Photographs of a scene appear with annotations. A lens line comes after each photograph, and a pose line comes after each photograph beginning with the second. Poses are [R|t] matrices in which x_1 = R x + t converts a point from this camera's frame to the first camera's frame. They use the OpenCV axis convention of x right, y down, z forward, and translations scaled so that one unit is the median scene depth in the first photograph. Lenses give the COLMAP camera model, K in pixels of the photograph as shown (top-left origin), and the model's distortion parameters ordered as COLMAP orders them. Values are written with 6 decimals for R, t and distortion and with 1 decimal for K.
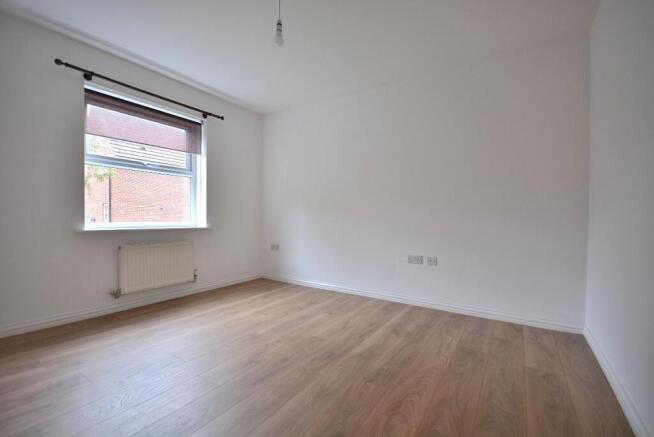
lens RADIAL K [[287.4, 0, 325.5], [0, 287.4, 221.8], [0, 0, 1]] dist [0.000044, -0.000112]
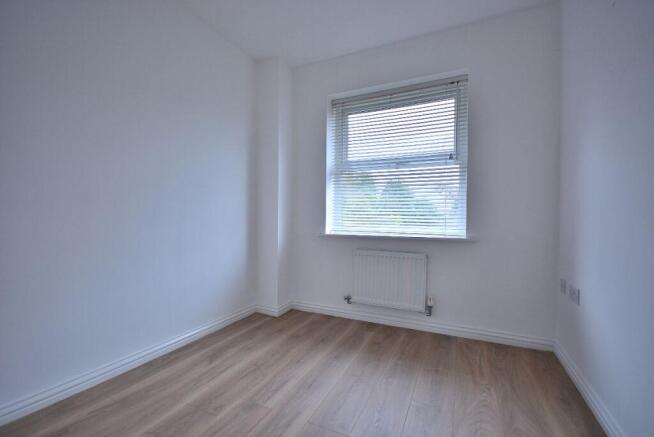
lens RADIAL K [[287.4, 0, 325.5], [0, 287.4, 221.8], [0, 0, 1]] dist [0.000044, -0.000112]
pose [[0.131705, -0.000047, -0.991289, 0.204148], [-0.016243, 0.999866, -0.002206, -0.011151], [0.991156, 0.016392, 0.131687, 0.664935]]
